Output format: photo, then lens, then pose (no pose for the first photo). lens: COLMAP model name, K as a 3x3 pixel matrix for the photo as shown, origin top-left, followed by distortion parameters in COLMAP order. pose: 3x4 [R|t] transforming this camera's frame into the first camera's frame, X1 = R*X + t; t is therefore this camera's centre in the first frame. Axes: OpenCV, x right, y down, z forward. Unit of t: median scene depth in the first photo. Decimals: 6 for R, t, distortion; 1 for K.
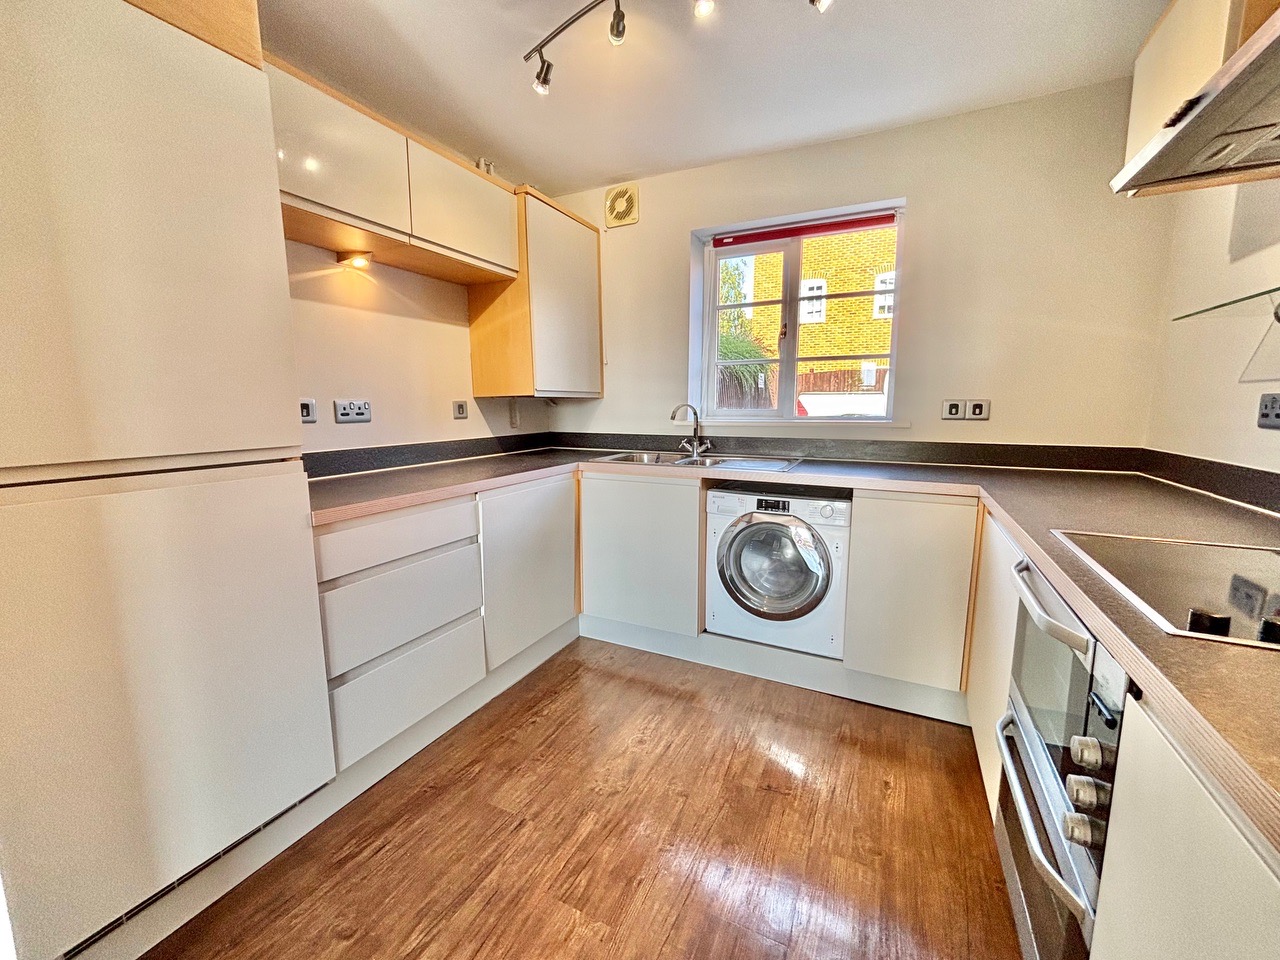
lens RADIAL K [[511.5, 0, 638.4], [0, 511.5, 478.1], [0, 0, 1]] dist [-0.008828, -0.000200]
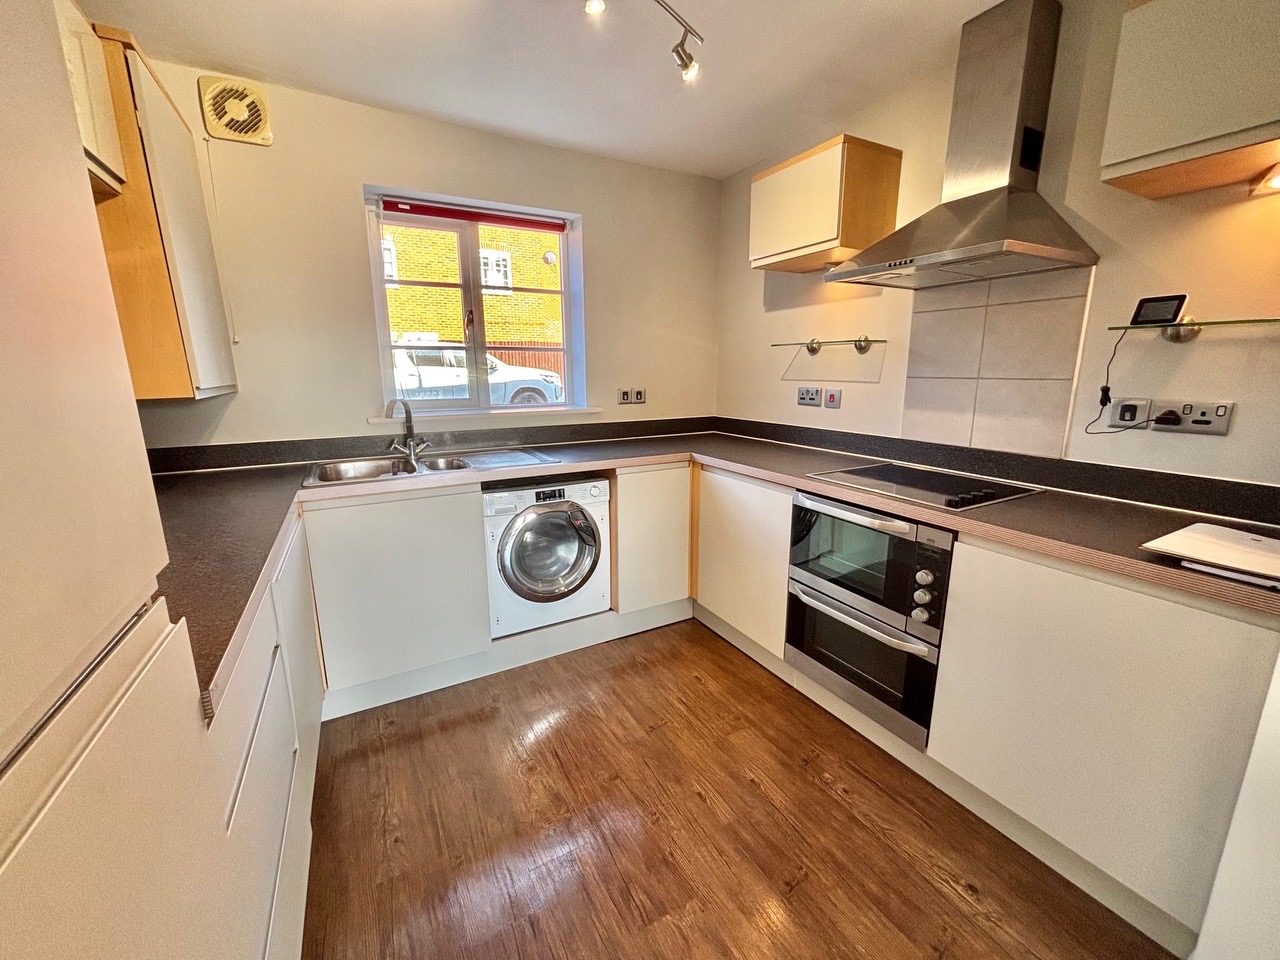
lens RADIAL K [[511.5, 0, 636.5], [0, 511.5, 478.2], [0, 0, 1]] dist [-0.008828, -0.000200]
pose [[0.572290, -0.166729, 0.802923, -0.465510], [0.121418, 0.985549, 0.118111, -0.082379], [-0.811013, 0.029895, 0.584264, 0.237707]]
